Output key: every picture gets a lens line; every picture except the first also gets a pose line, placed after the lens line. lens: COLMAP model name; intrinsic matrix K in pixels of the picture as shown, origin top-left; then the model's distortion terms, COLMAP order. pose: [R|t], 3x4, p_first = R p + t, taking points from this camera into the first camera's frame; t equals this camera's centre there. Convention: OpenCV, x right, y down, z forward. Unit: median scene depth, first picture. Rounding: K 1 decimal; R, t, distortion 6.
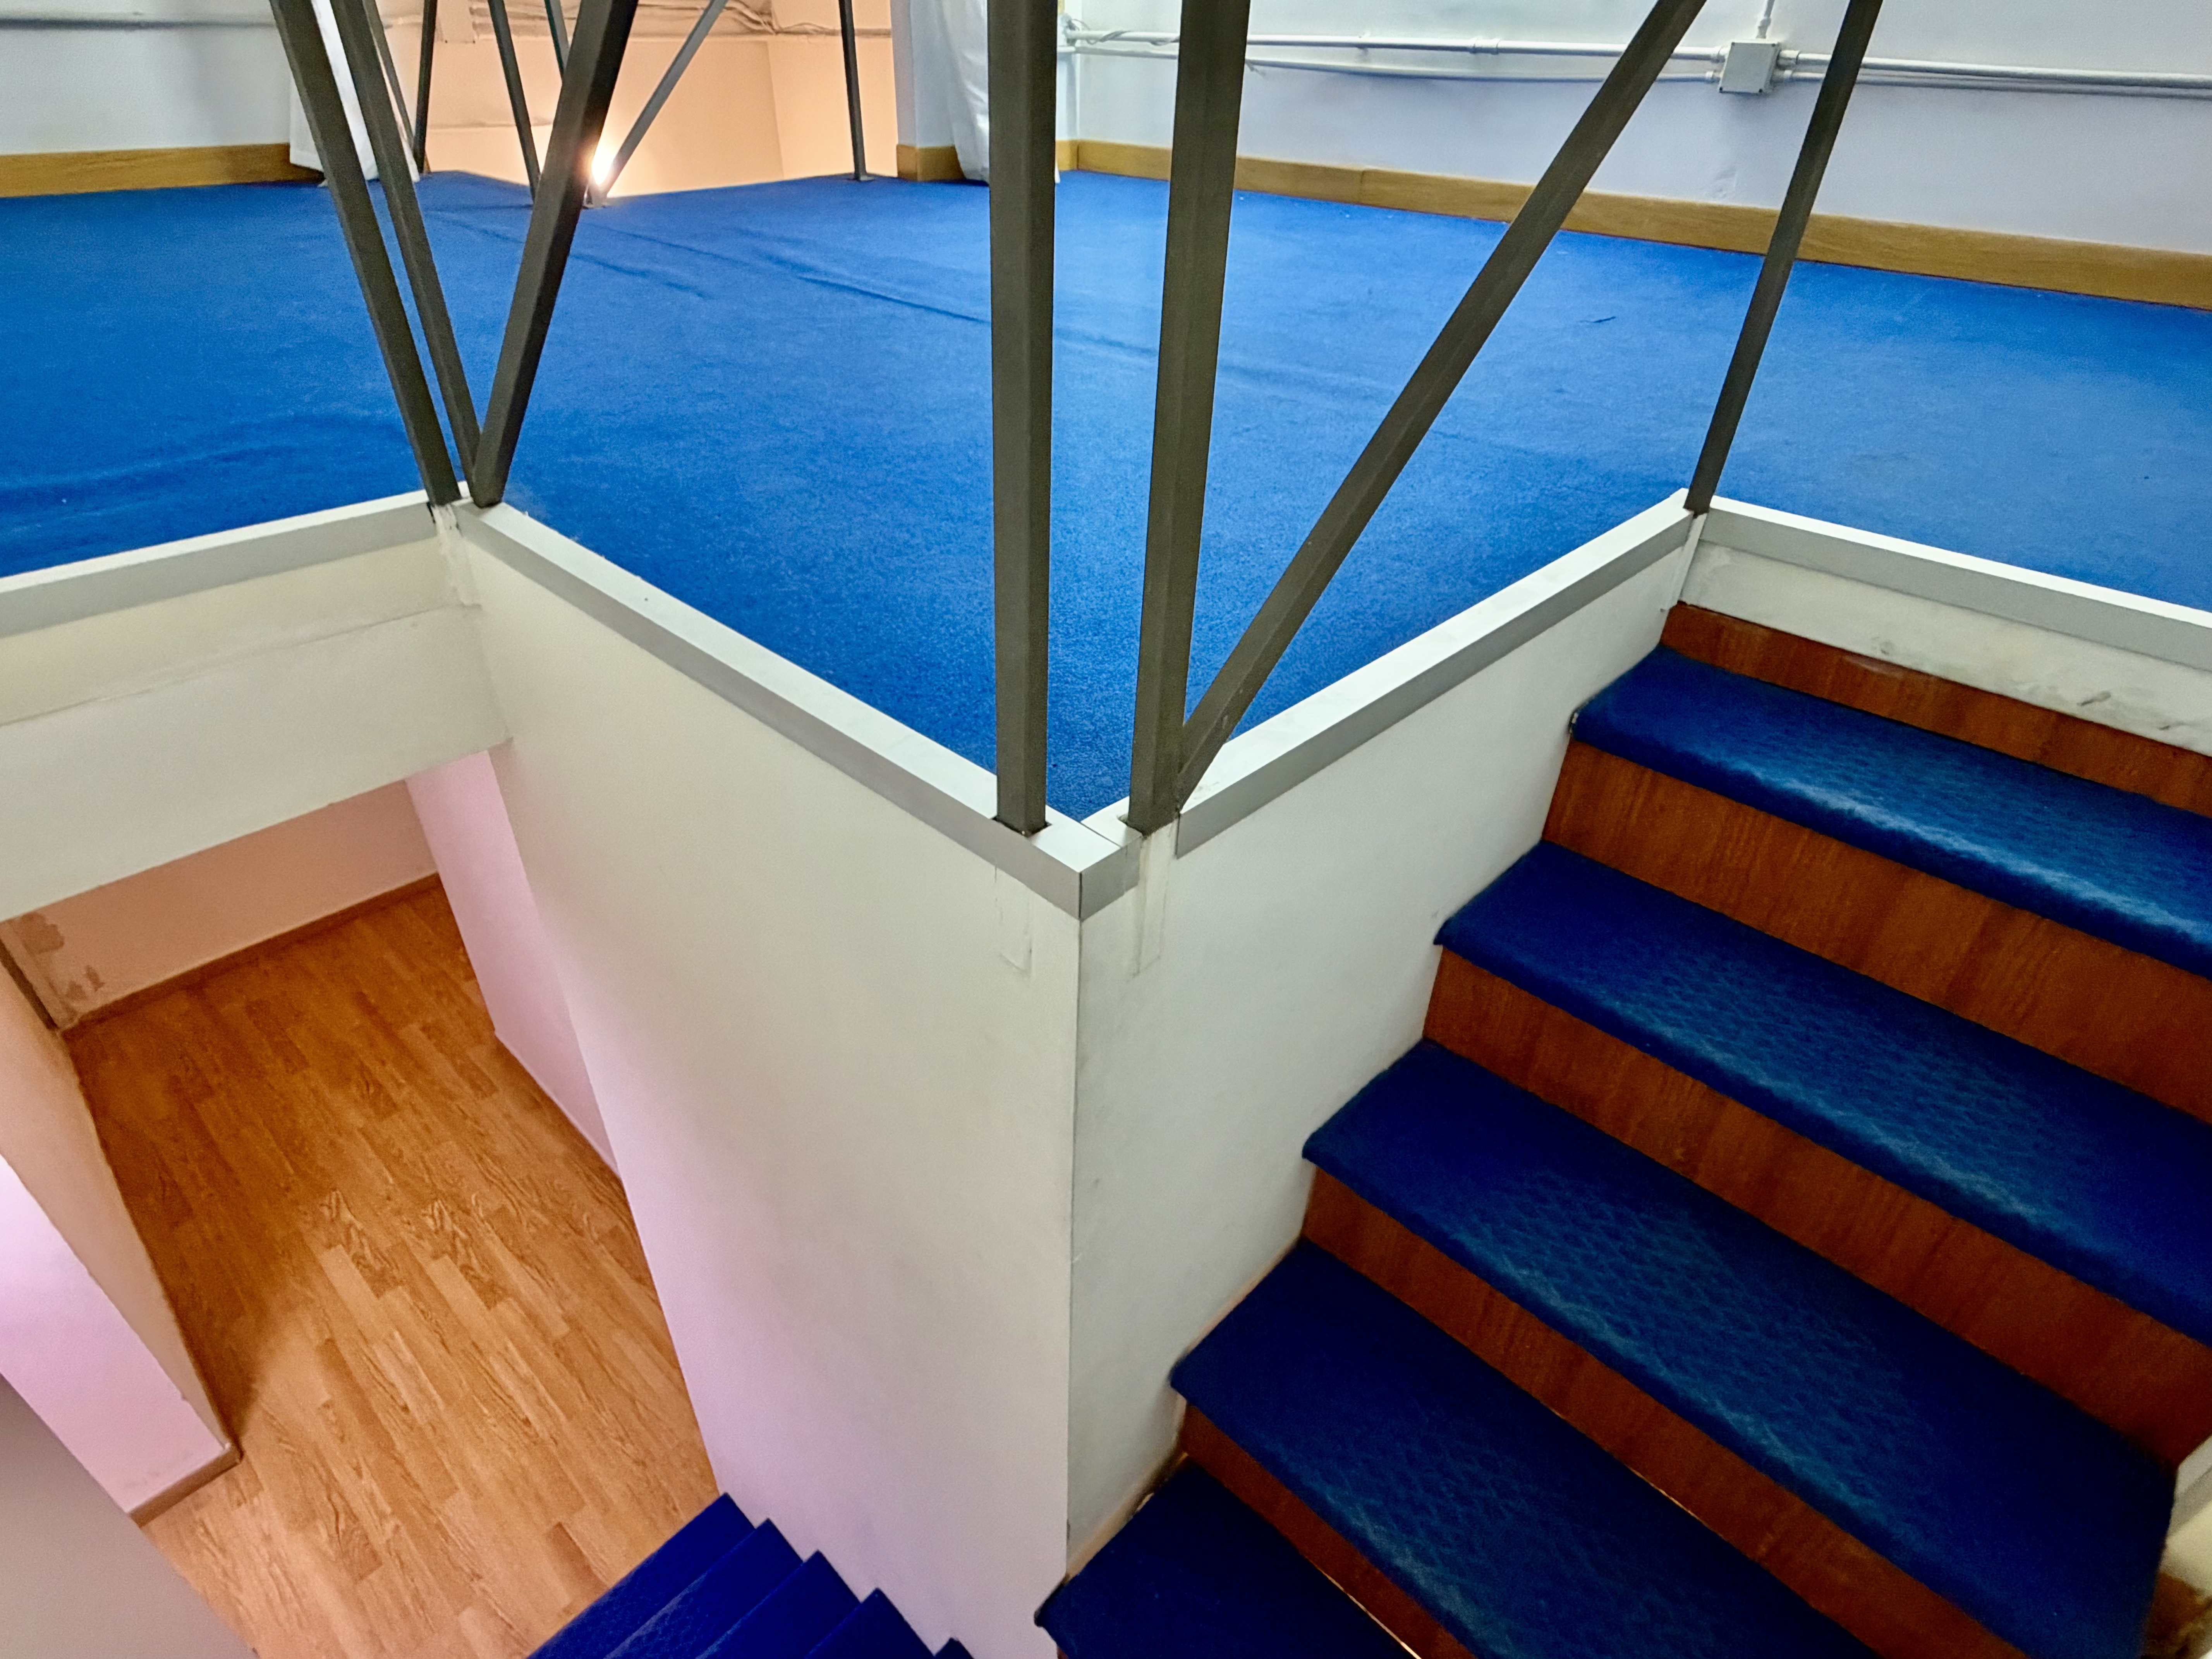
lens RADIAL K [[1188.8, 0, 1090.2], [0, 1188.8, 840.9], [0, 0, 1]] dist [-0.000488, 0.000469]
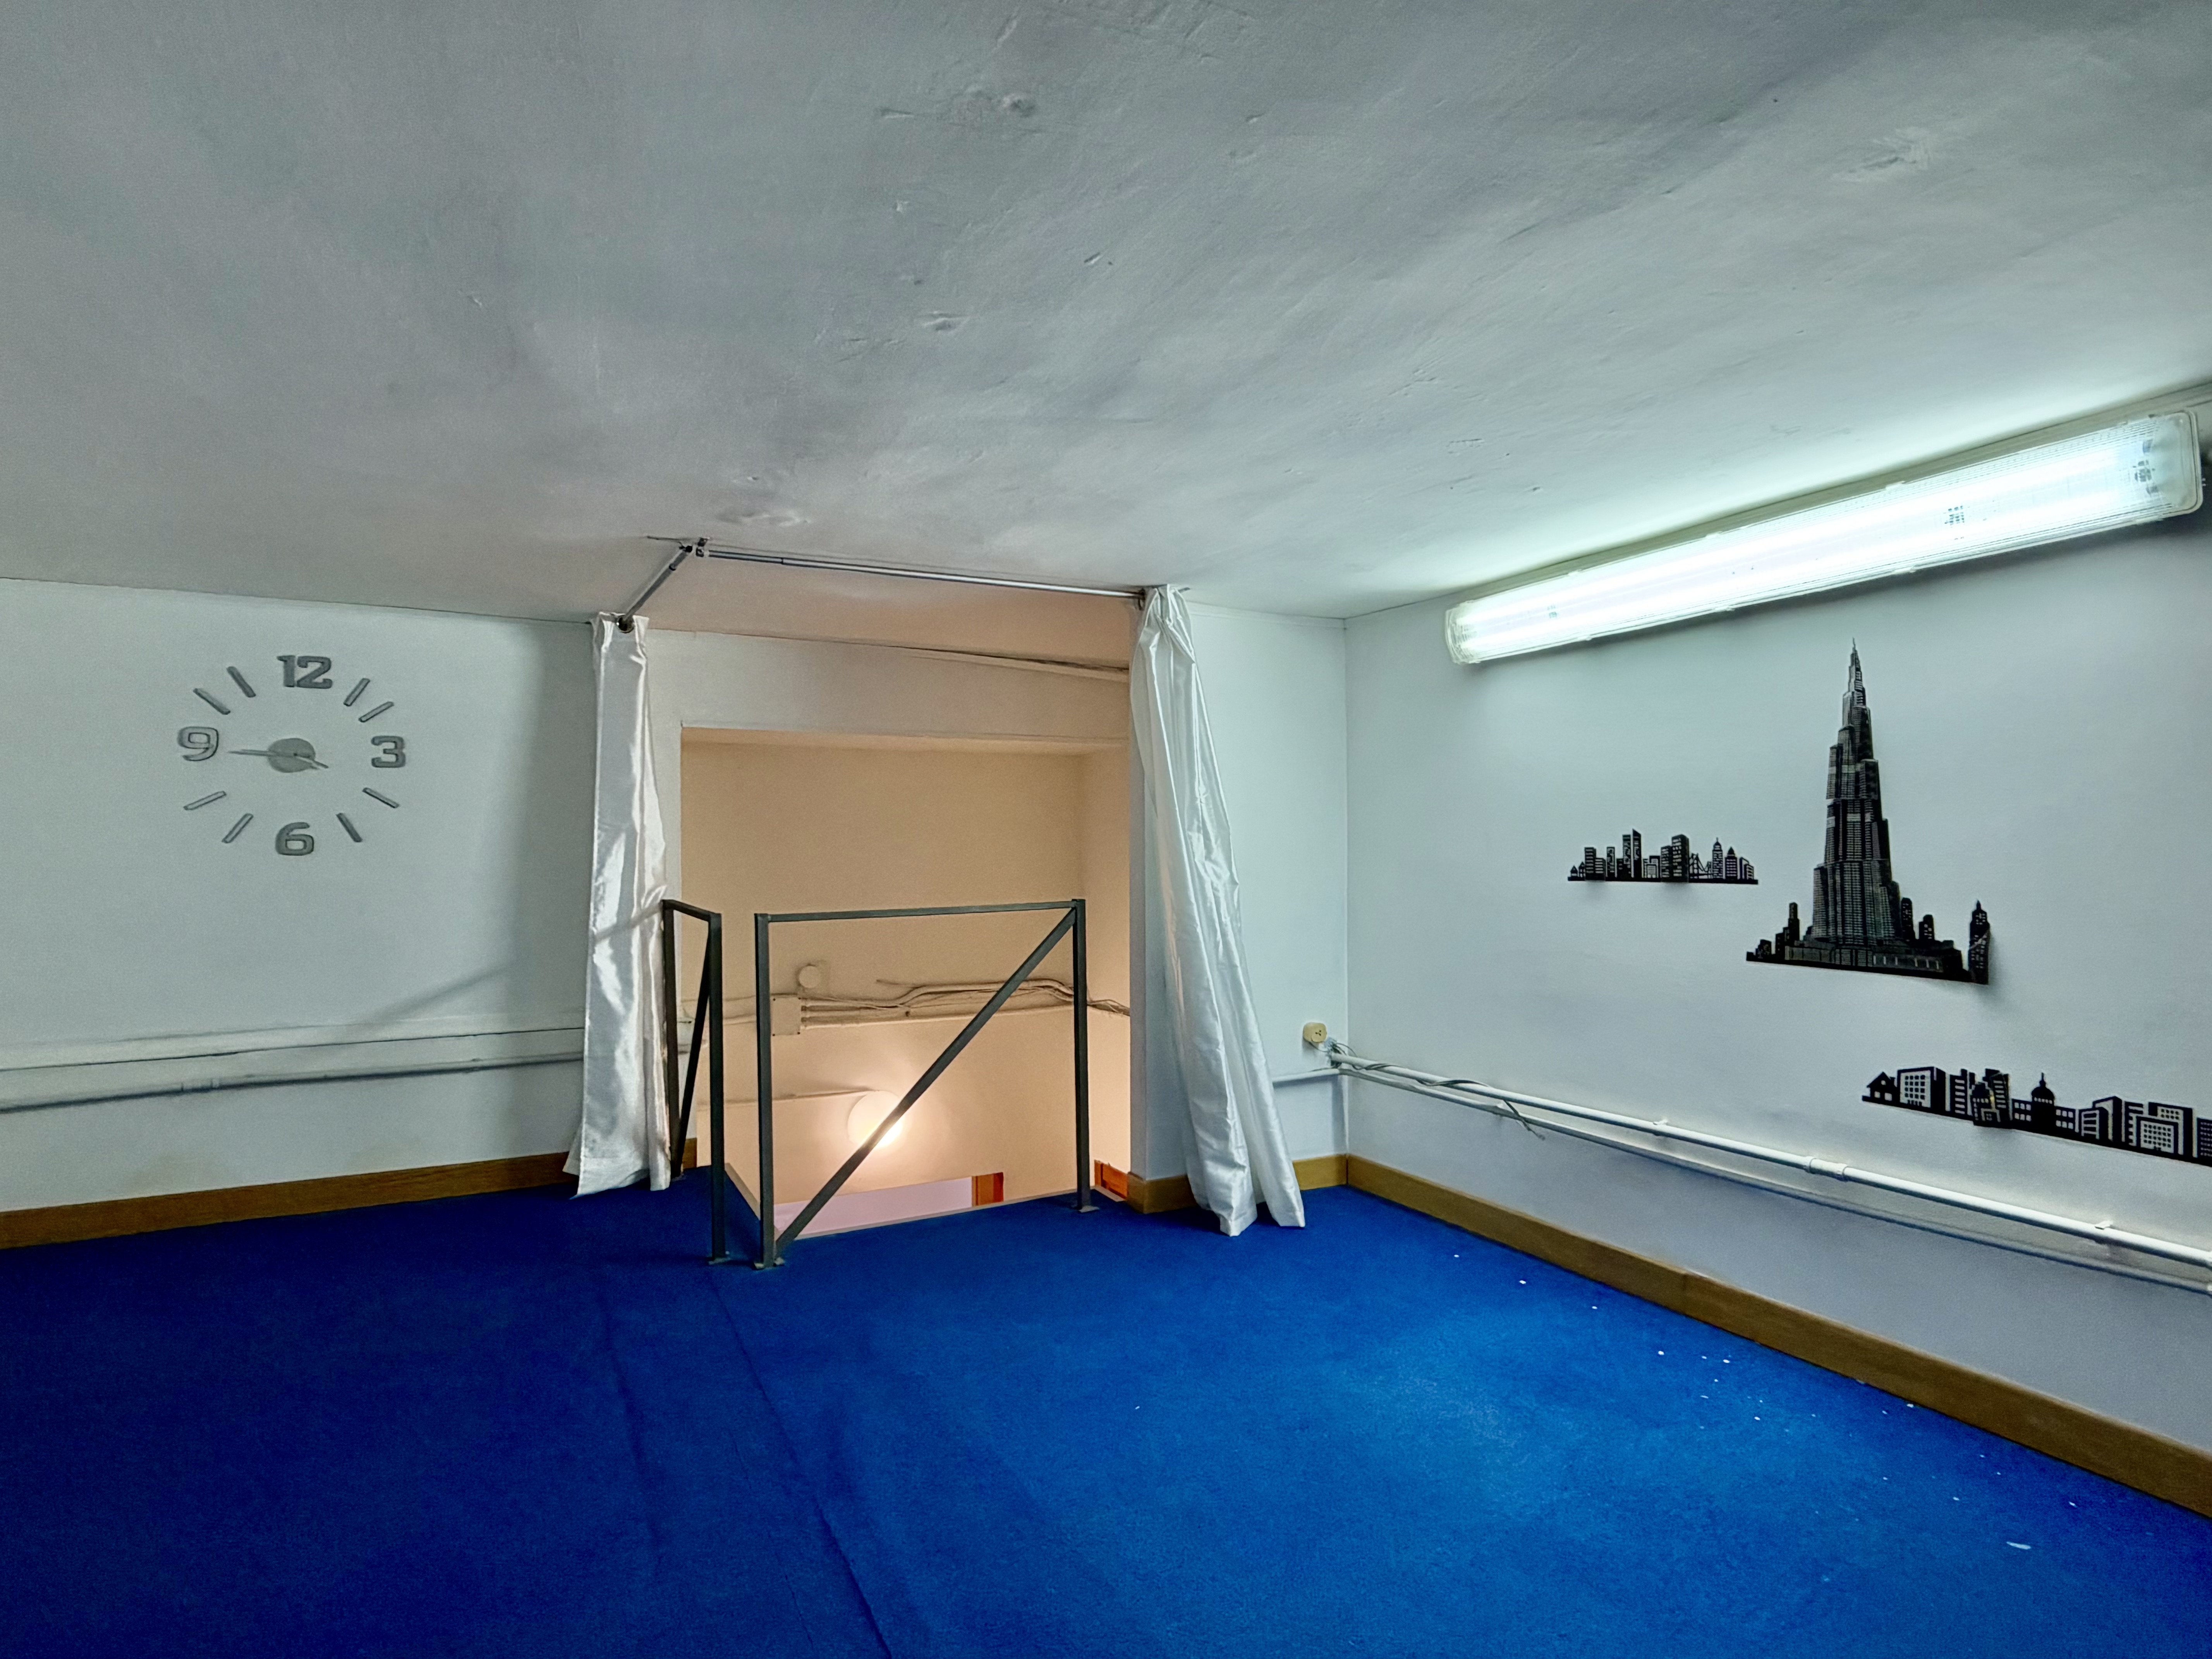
lens RADIAL K [[1188.8, 0, 1111.7], [0, 1188.8, 845.3], [0, 0, 1]] dist [-0.000488, 0.000469]
pose [[0.946286, -0.029506, -0.321981, 0.232609], [-0.160680, 0.821242, -0.547489, -0.539458], [0.280578, 0.569817, 0.772389, 0.280764]]
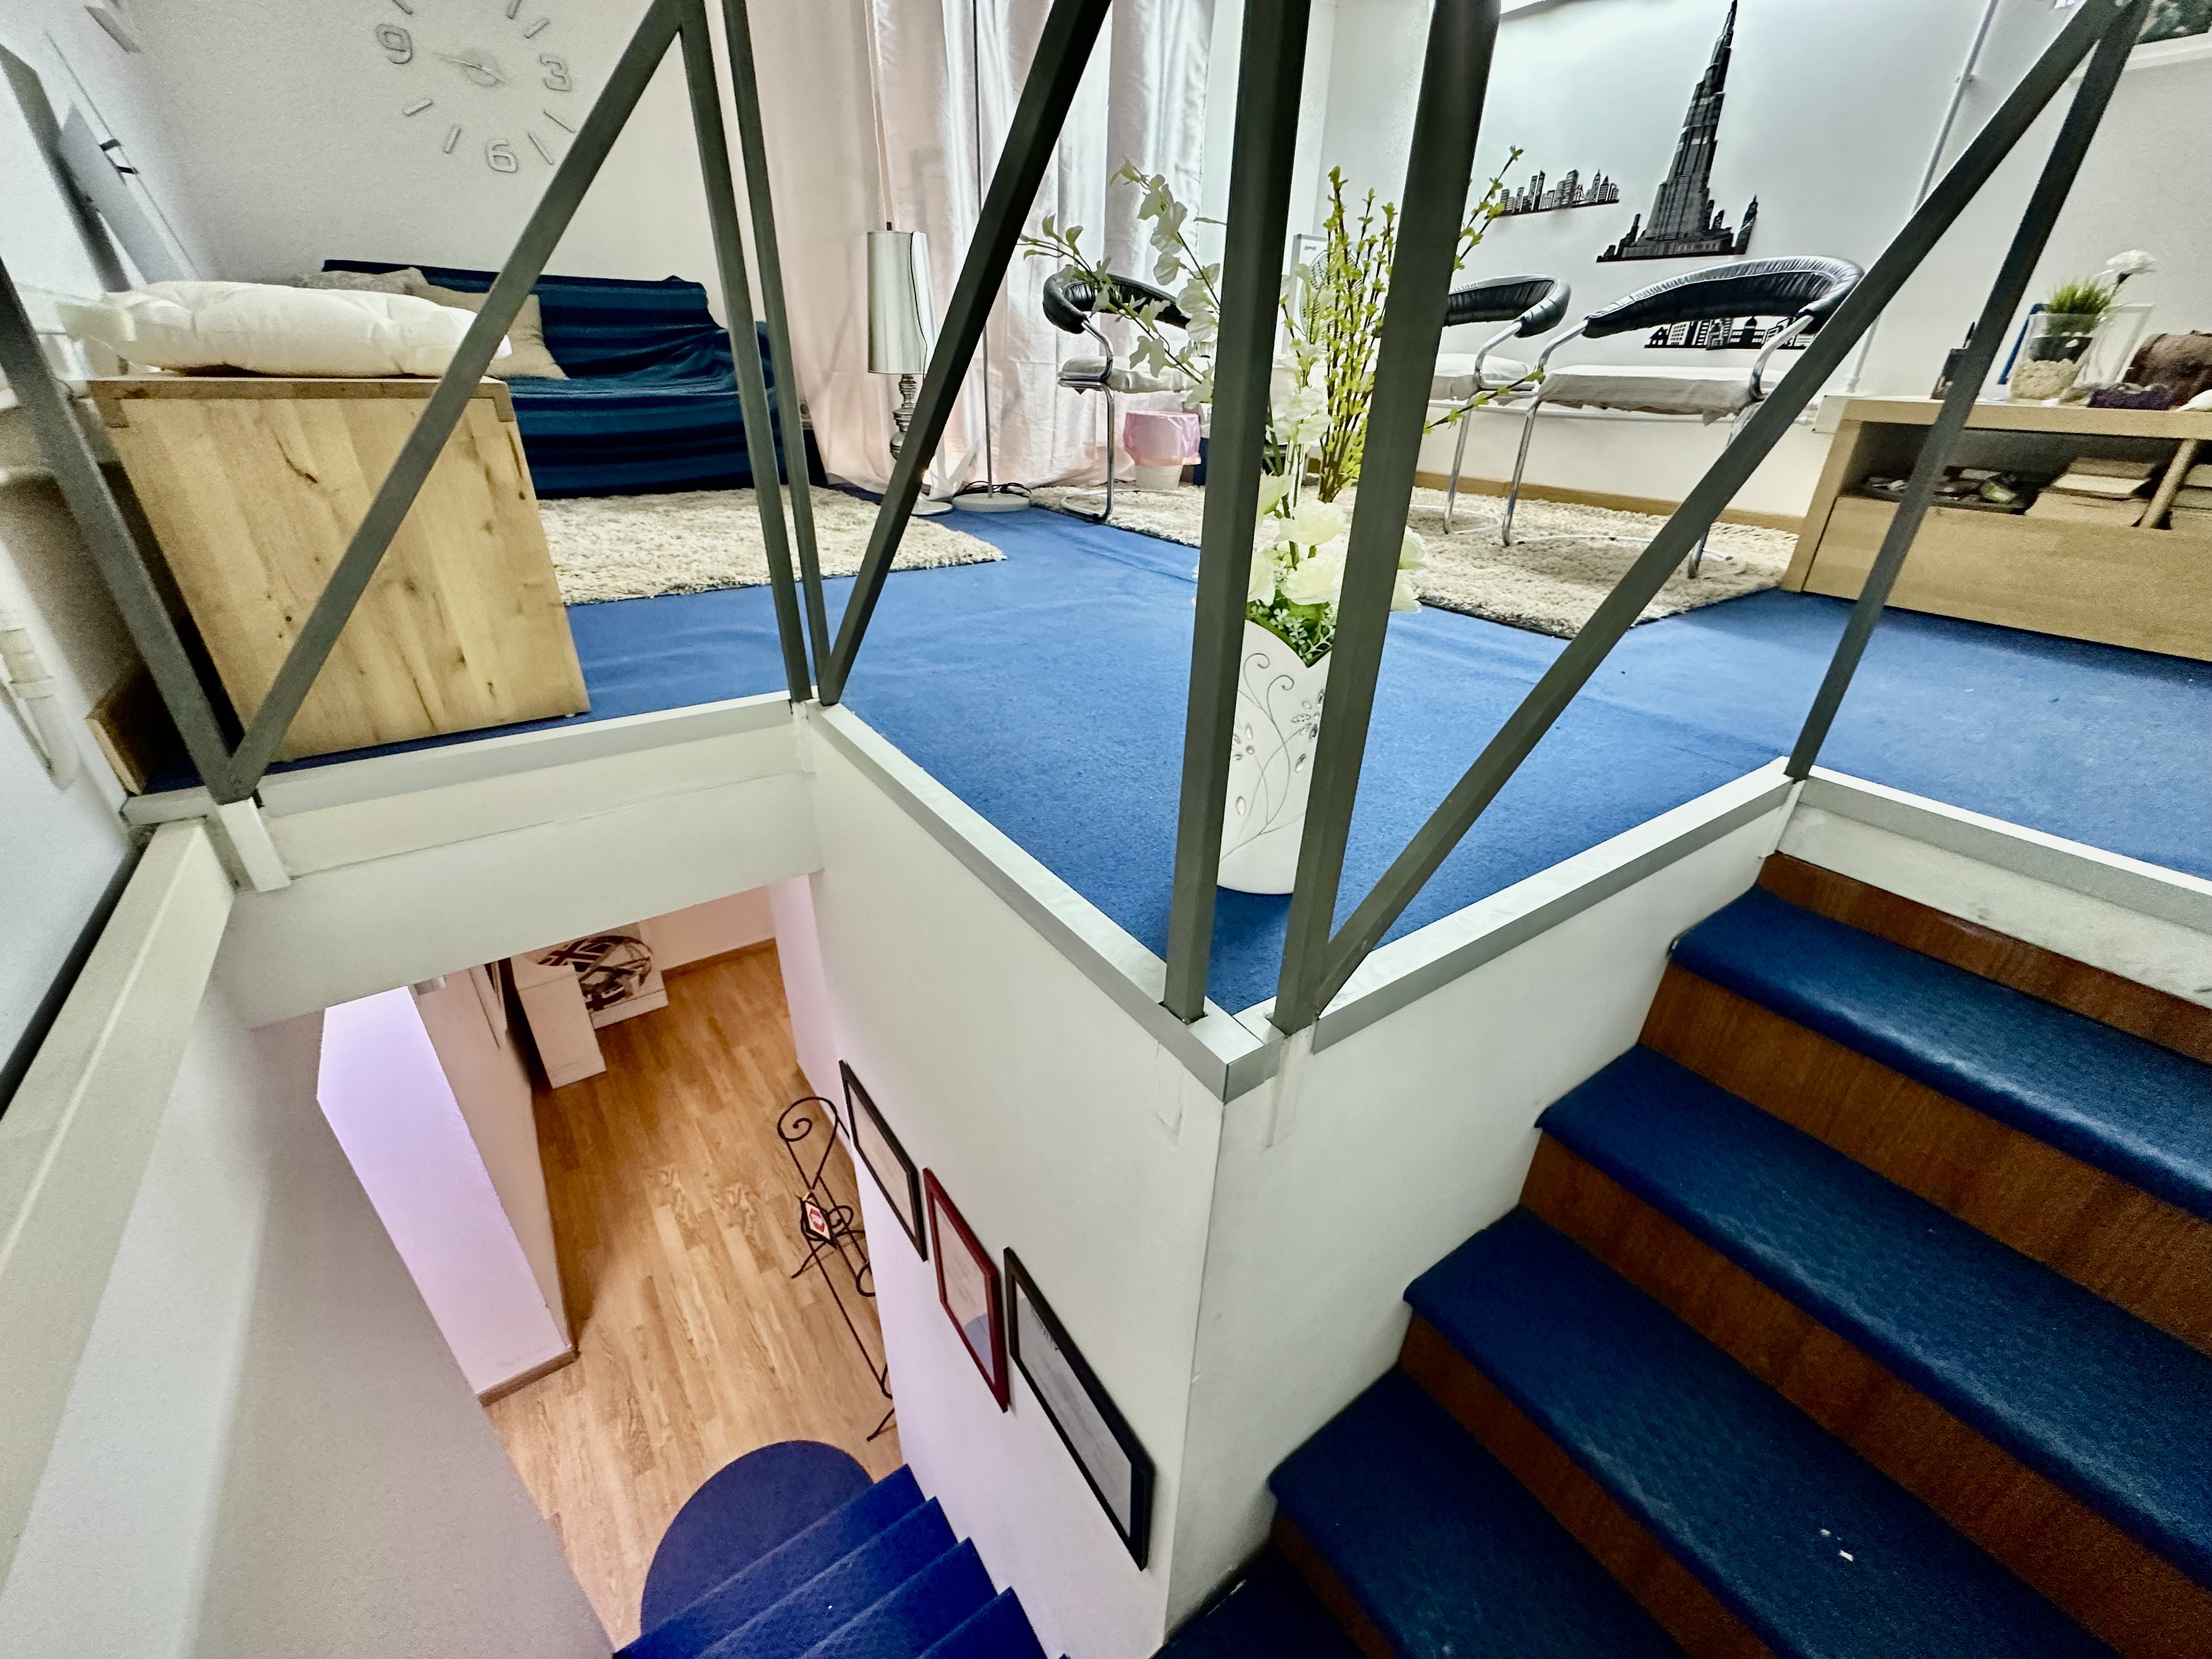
lens RADIAL K [[883.2, 0, 1109.7], [0, 883.2, 836.2], [0, 0, 1]] dist [-0.006750, 0.001658]
pose [[0.981677, 0.090297, -0.167800, 0.001867], [-0.109285, 0.988171, -0.107589, -0.054488], [0.156100, 0.123956, 0.979933, 0.059834]]
